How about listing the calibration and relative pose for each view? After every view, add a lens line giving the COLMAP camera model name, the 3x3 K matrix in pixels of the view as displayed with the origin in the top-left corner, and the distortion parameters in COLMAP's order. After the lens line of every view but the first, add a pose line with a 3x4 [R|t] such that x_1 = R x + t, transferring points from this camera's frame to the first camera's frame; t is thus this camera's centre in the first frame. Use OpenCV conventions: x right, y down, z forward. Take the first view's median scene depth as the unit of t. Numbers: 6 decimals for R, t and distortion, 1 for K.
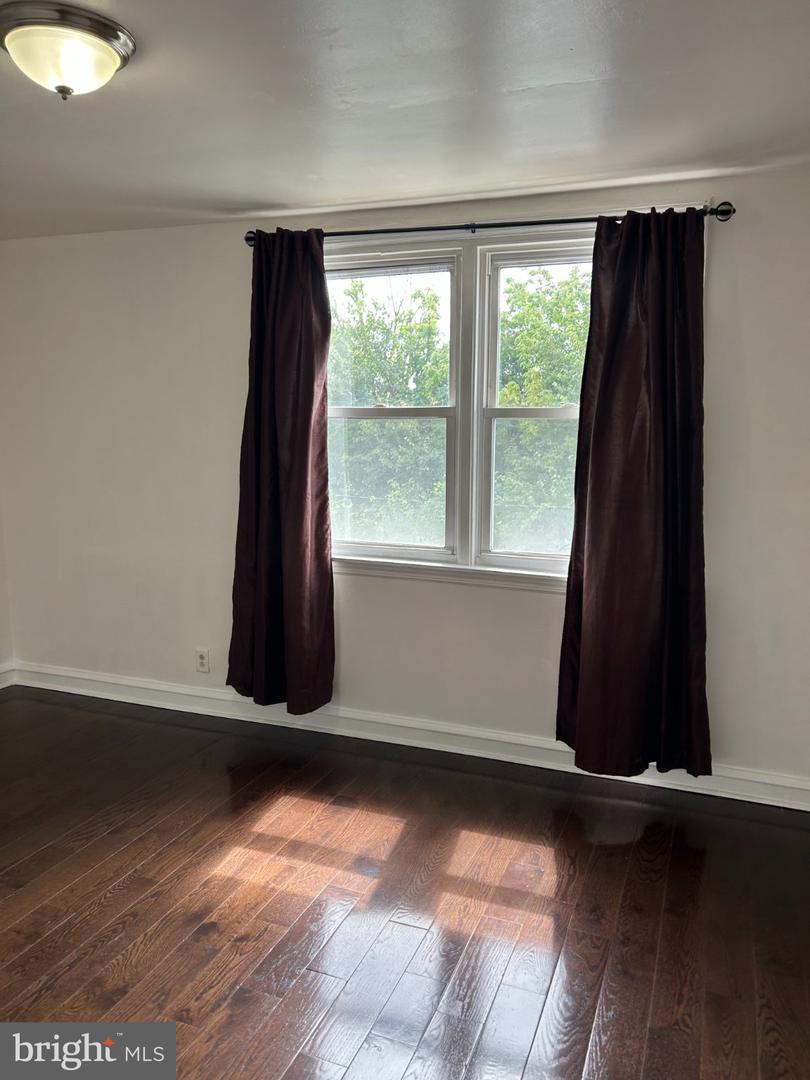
lens RADIAL K [[806.6, 0, 409.6], [0, 806.6, 547.5], [0, 0, 1]] dist [0.056014, -0.057517]
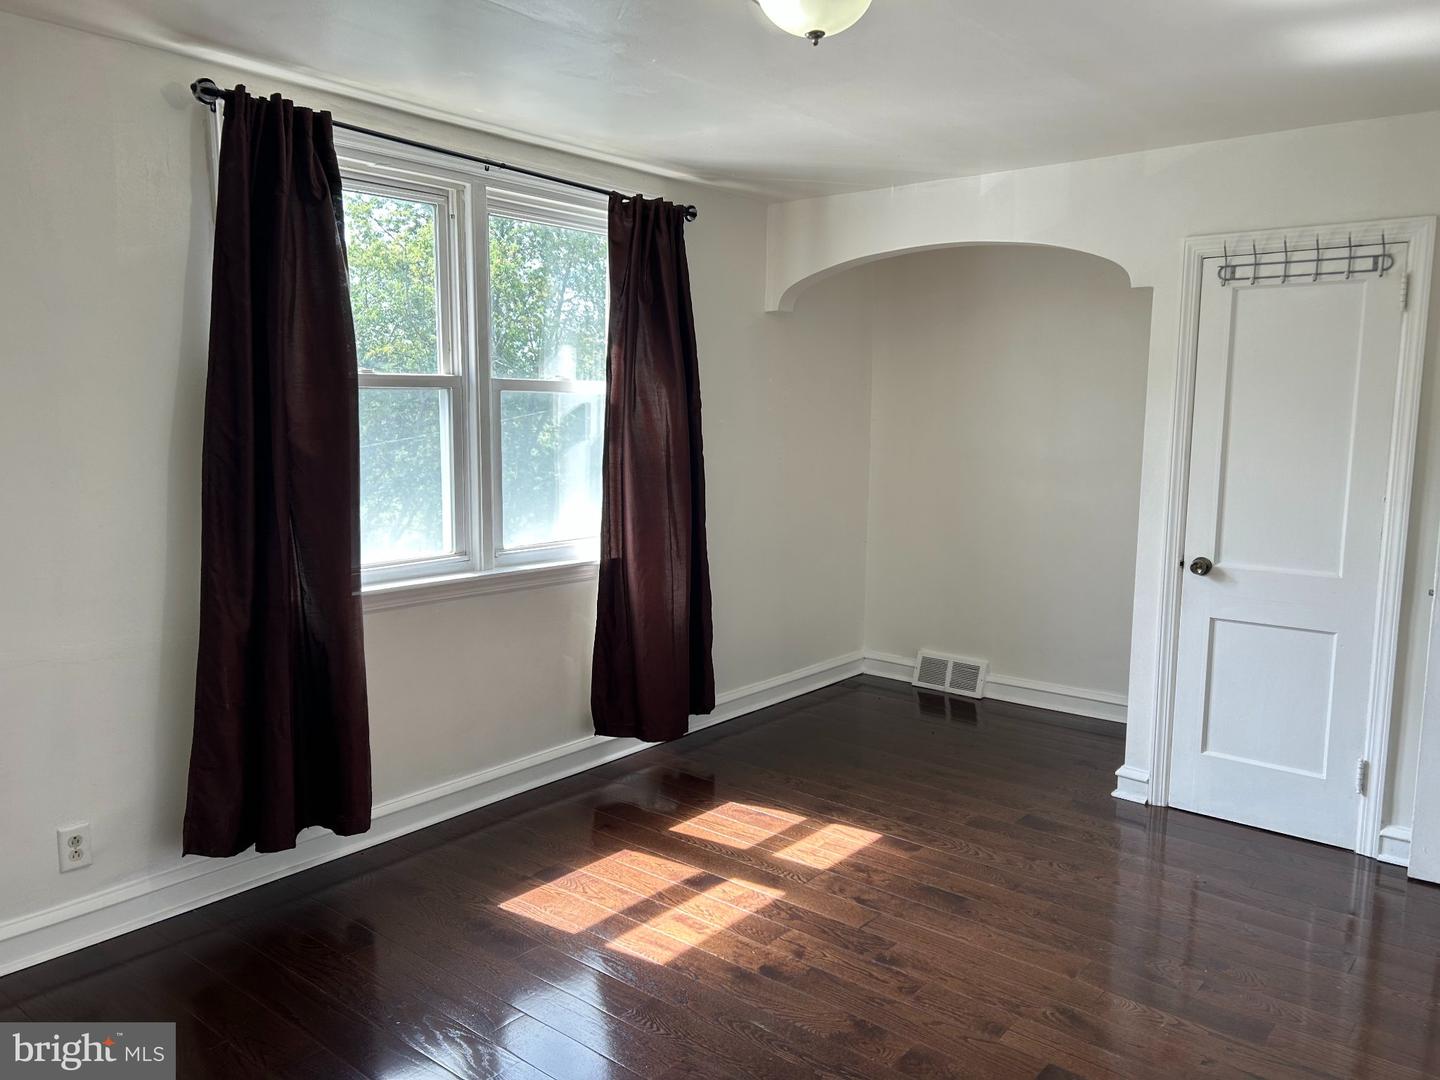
lens RADIAL K [[1075.5, 0, 734.0], [0, 1075.5, 537.7], [0, 0, 1]] dist [0.056014, -0.057517]
pose [[0.315484, -0.124034, 0.940790, -0.984191], [0.137137, 0.986973, 0.084135, -0.076256], [-0.938969, 0.102474, 0.328384, 0.453515]]
